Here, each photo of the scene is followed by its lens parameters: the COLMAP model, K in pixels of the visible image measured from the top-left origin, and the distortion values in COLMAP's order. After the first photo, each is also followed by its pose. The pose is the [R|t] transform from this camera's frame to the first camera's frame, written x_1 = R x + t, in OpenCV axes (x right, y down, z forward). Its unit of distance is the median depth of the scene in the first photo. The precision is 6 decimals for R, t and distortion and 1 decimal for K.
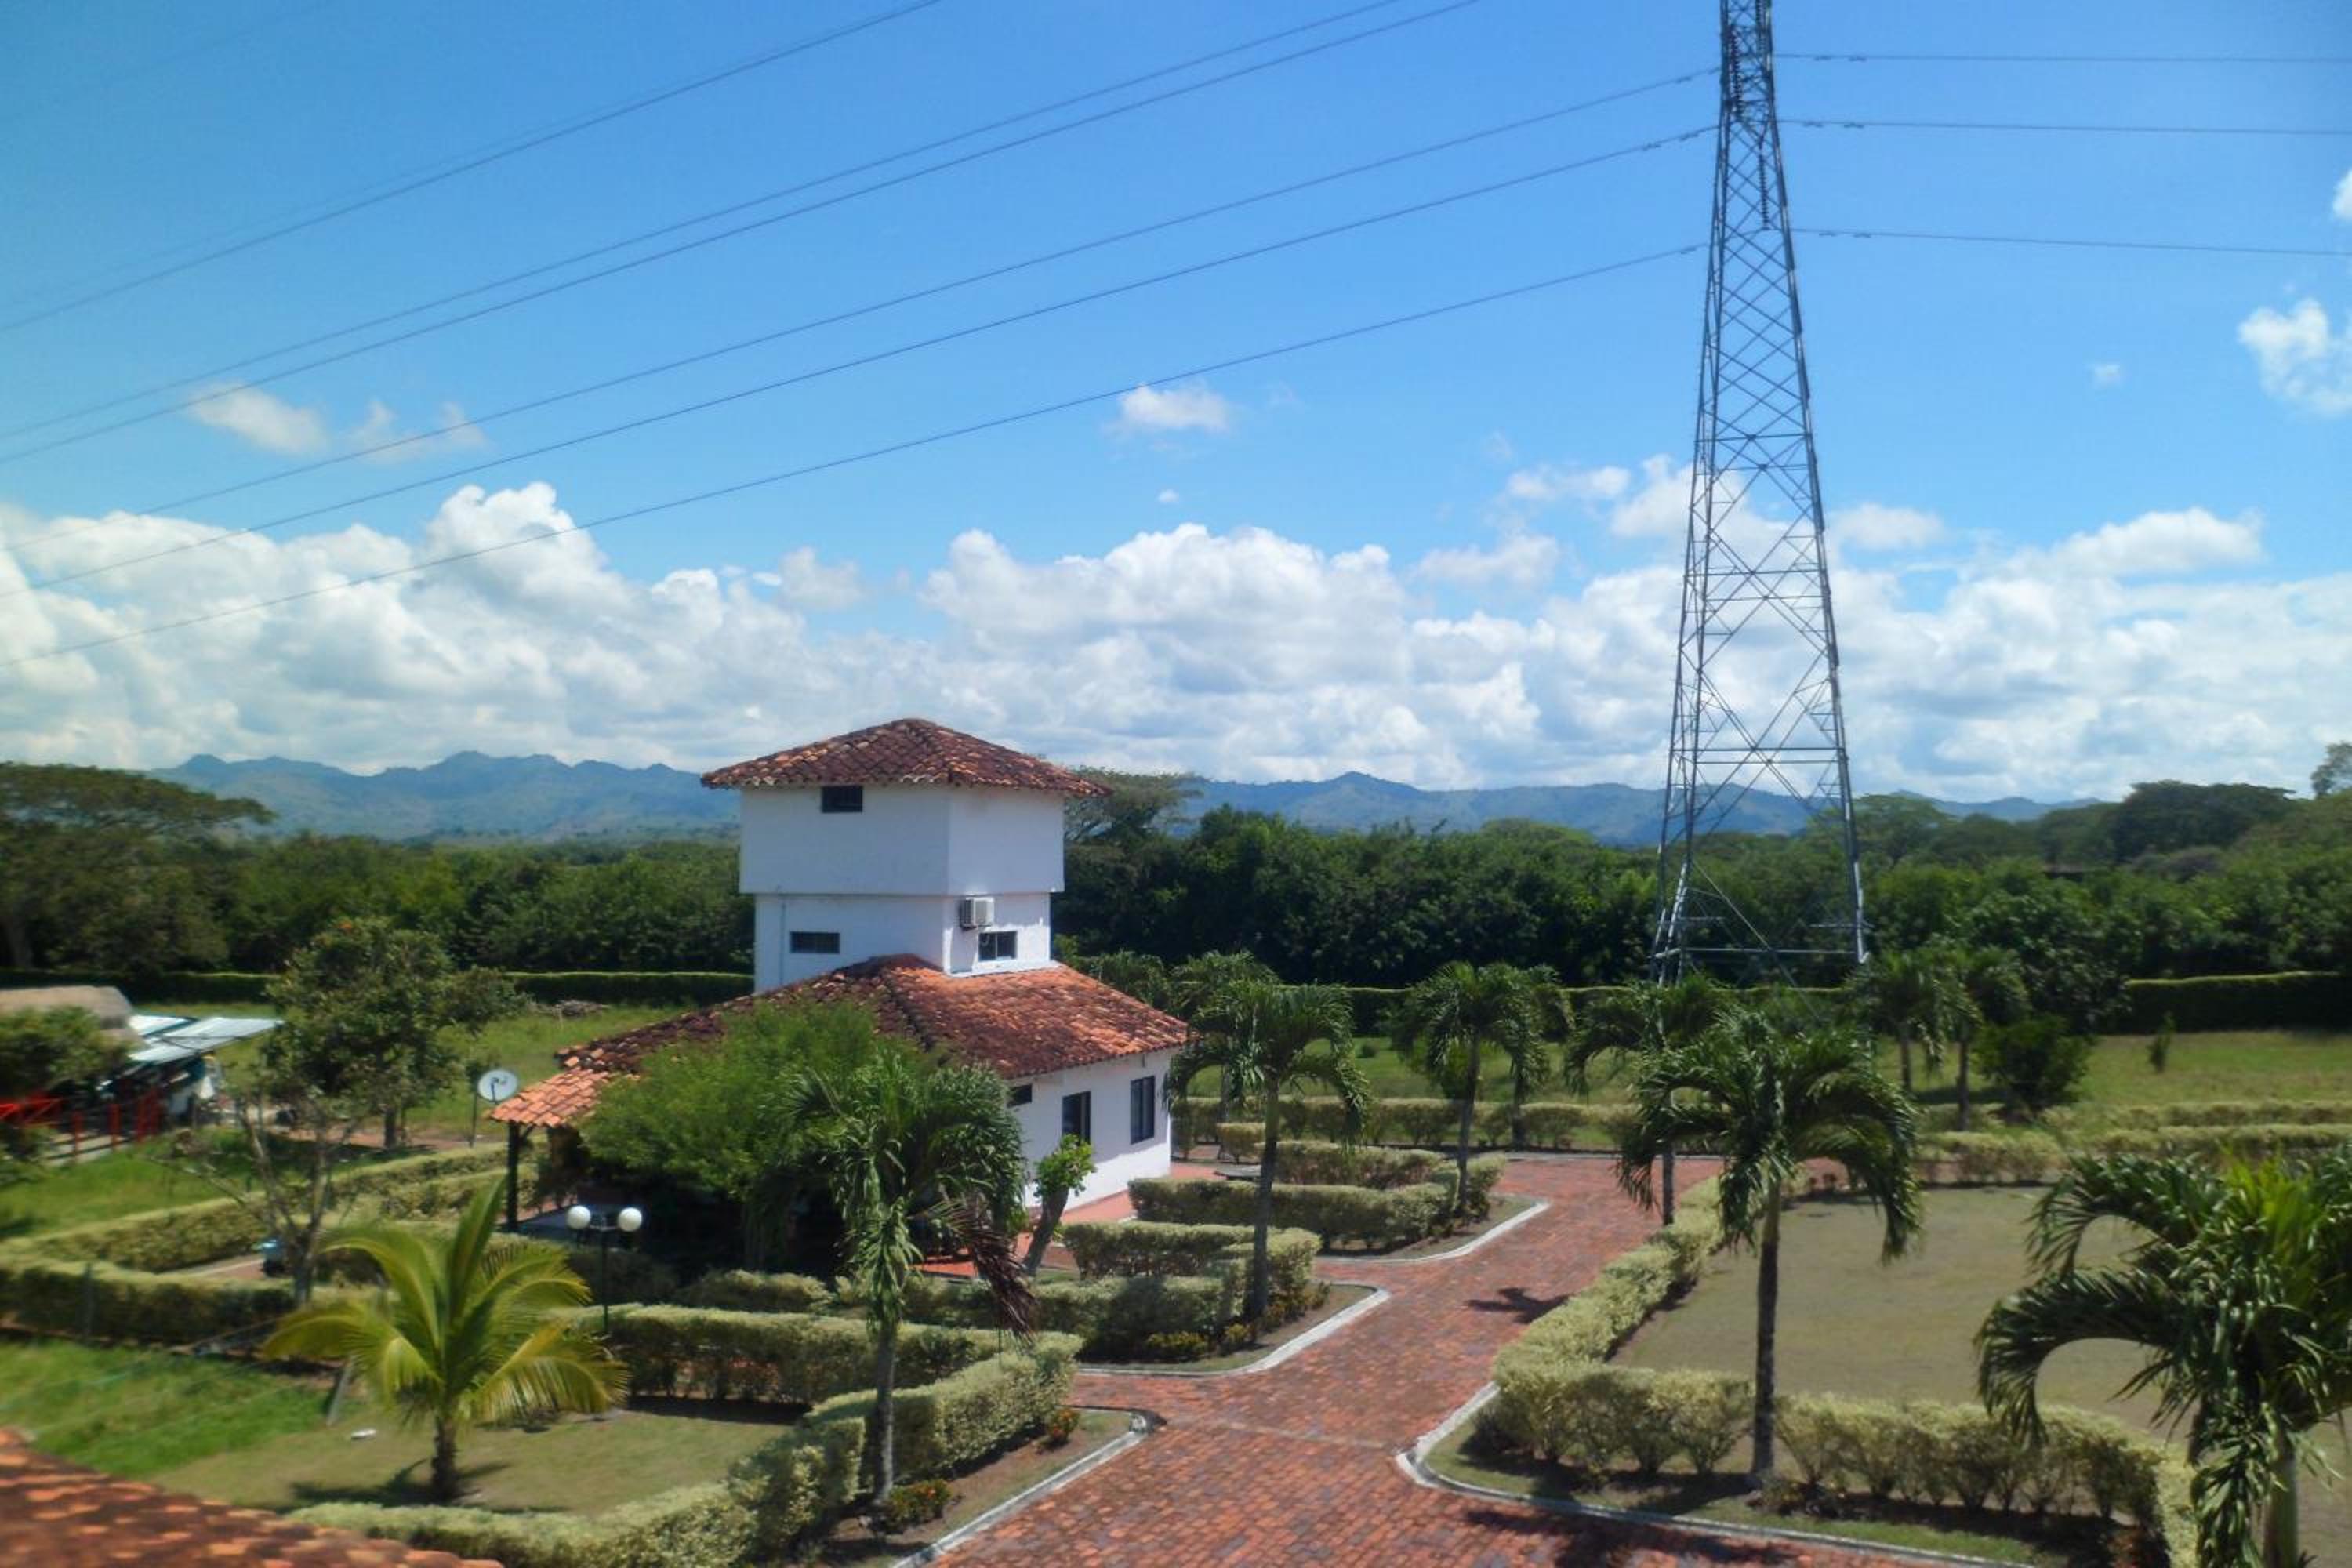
lens RADIAL K [[1850.3, 0, 1183.9], [0, 1850.3, 755.9], [0, 0, 1]] dist [-0.069632, 0.032347]
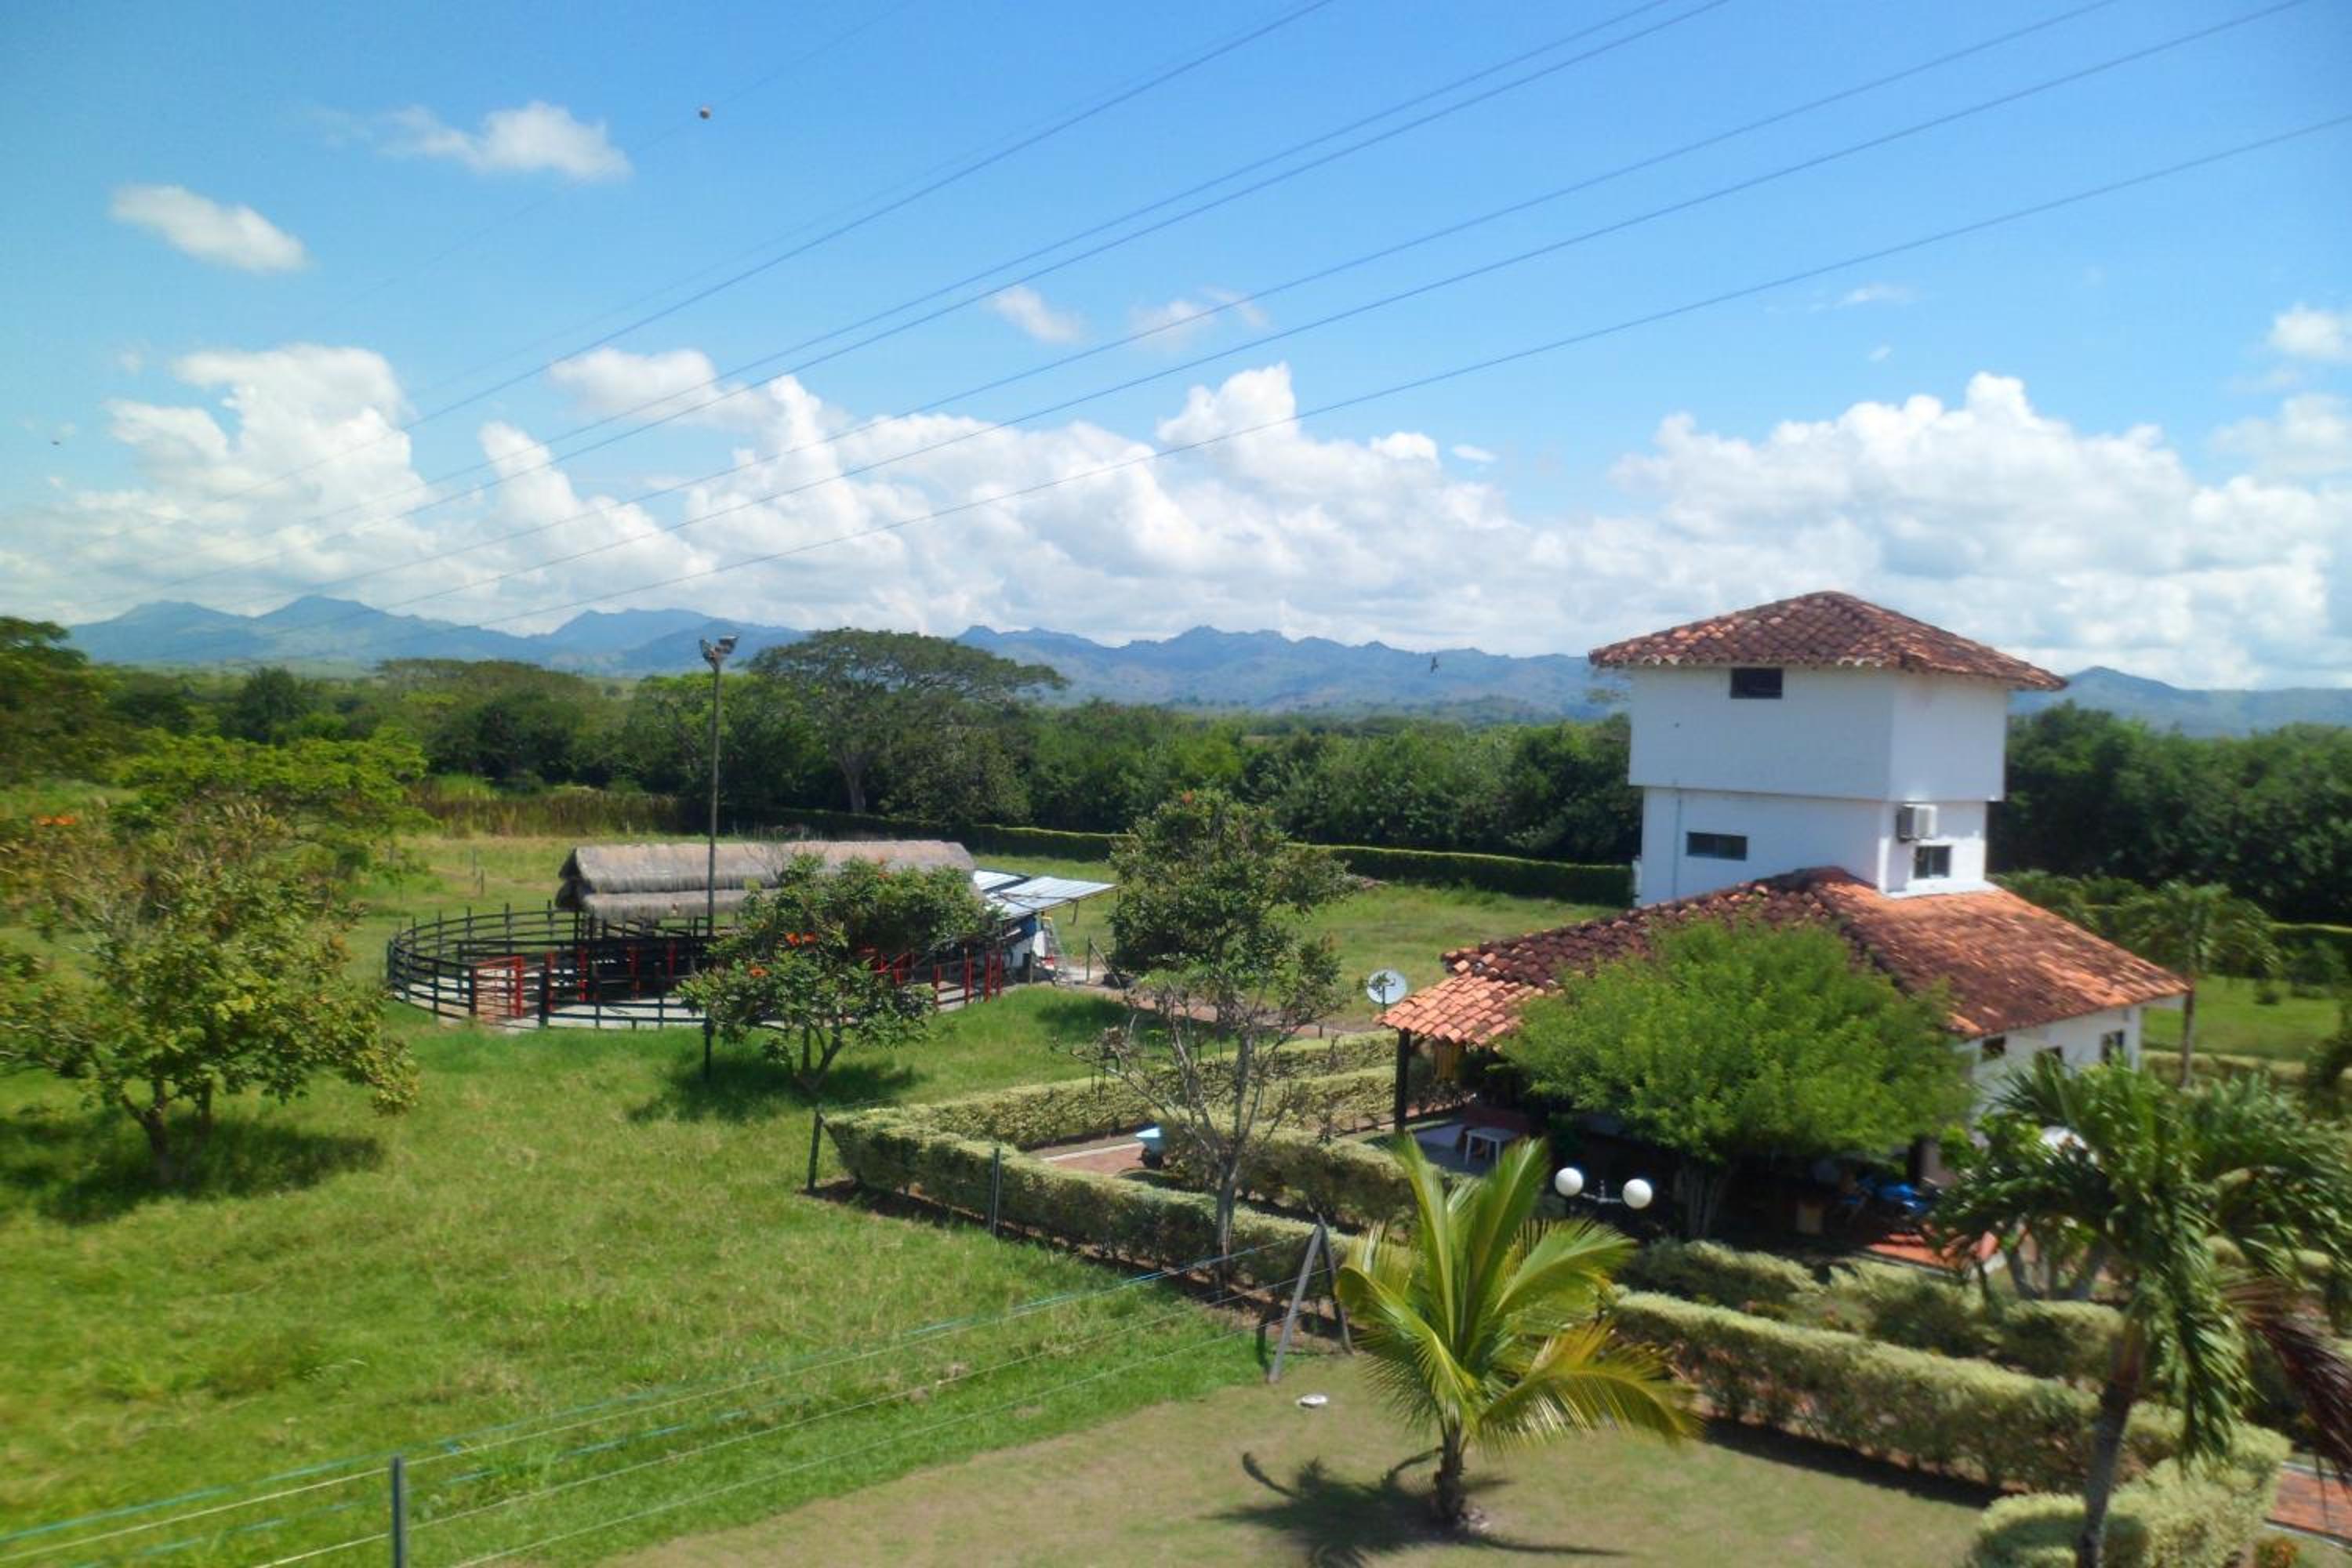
lens RADIAL K [[1850.3, 0, 1198.0], [0, 1850.3, 765.0], [0, 0, 1]] dist [-0.069632, 0.032347]
pose [[0.927596, 0.044559, -0.370918, -0.101856], [-0.018708, 0.997156, 0.073003, 0.003426], [0.373116, -0.060778, 0.925792, 0.096797]]
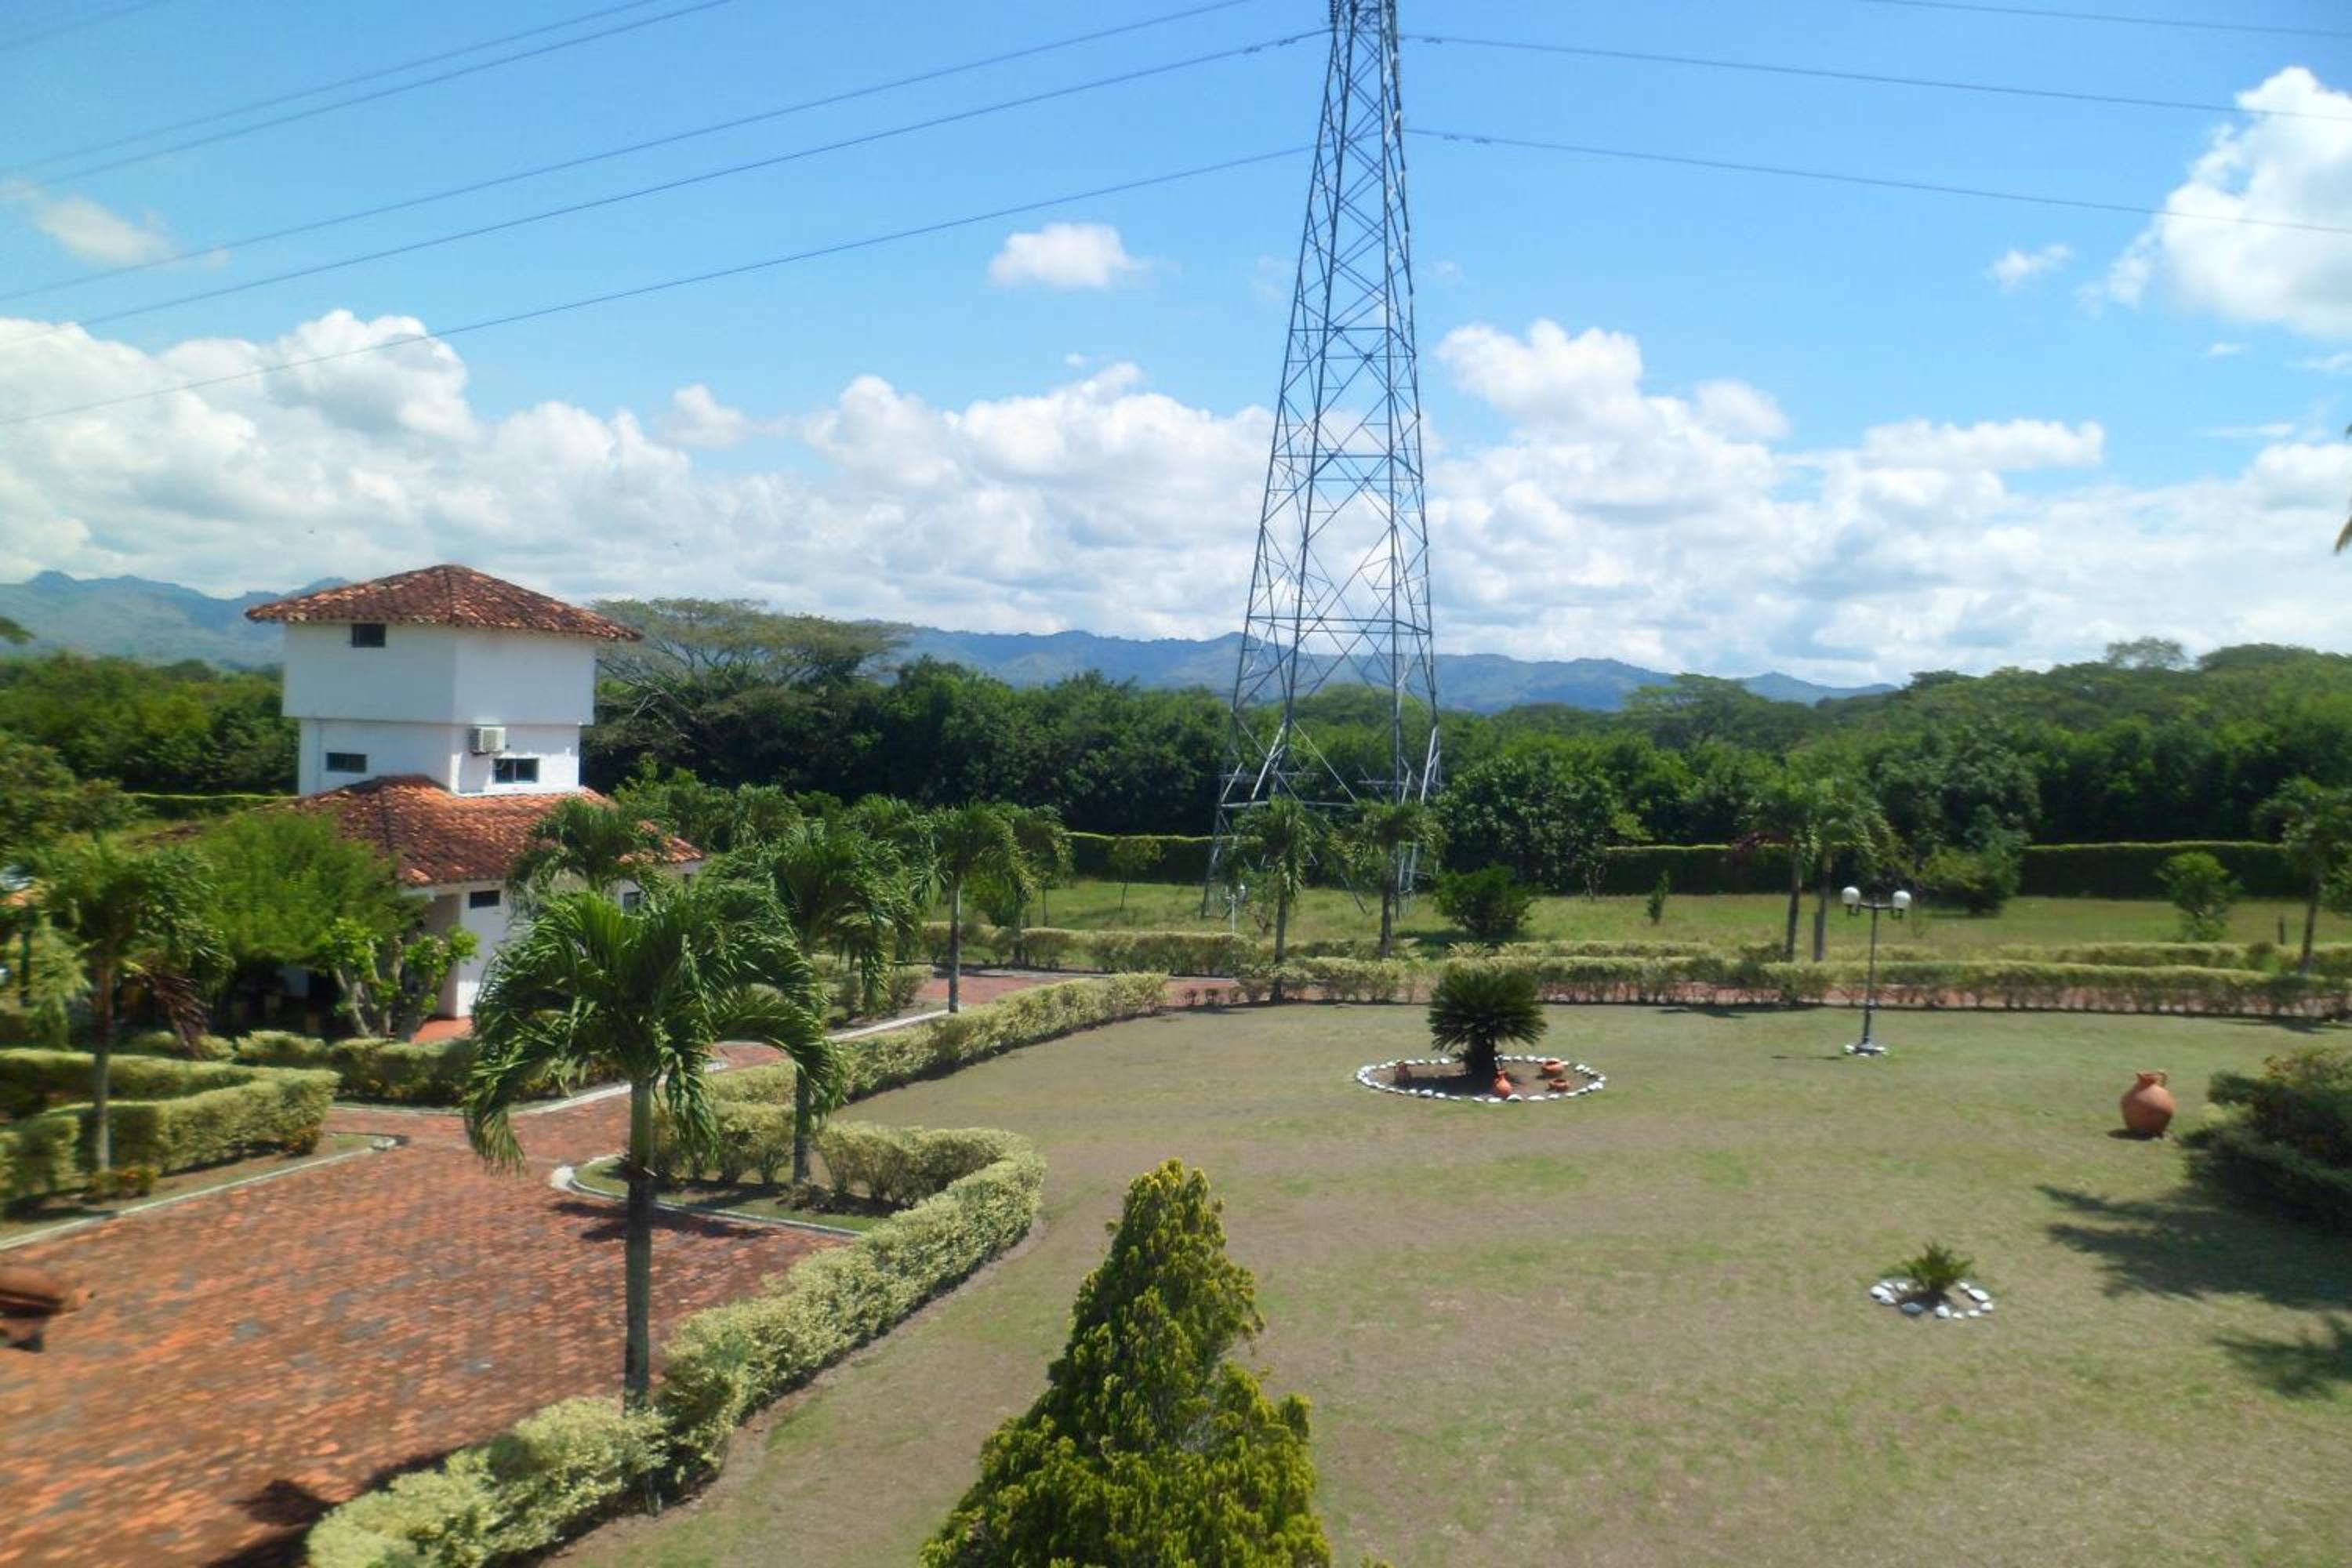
lens RADIAL K [[1850.3, 0, 1215.8], [0, 1850.3, 794.4], [0, 0, 1]] dist [-0.069632, 0.032347]
pose [[0.996919, 0.030408, 0.072304, 0.234126], [-0.037302, 0.994682, 0.096002, -0.004518], [-0.069000, -0.098403, 0.992752, -0.124840]]
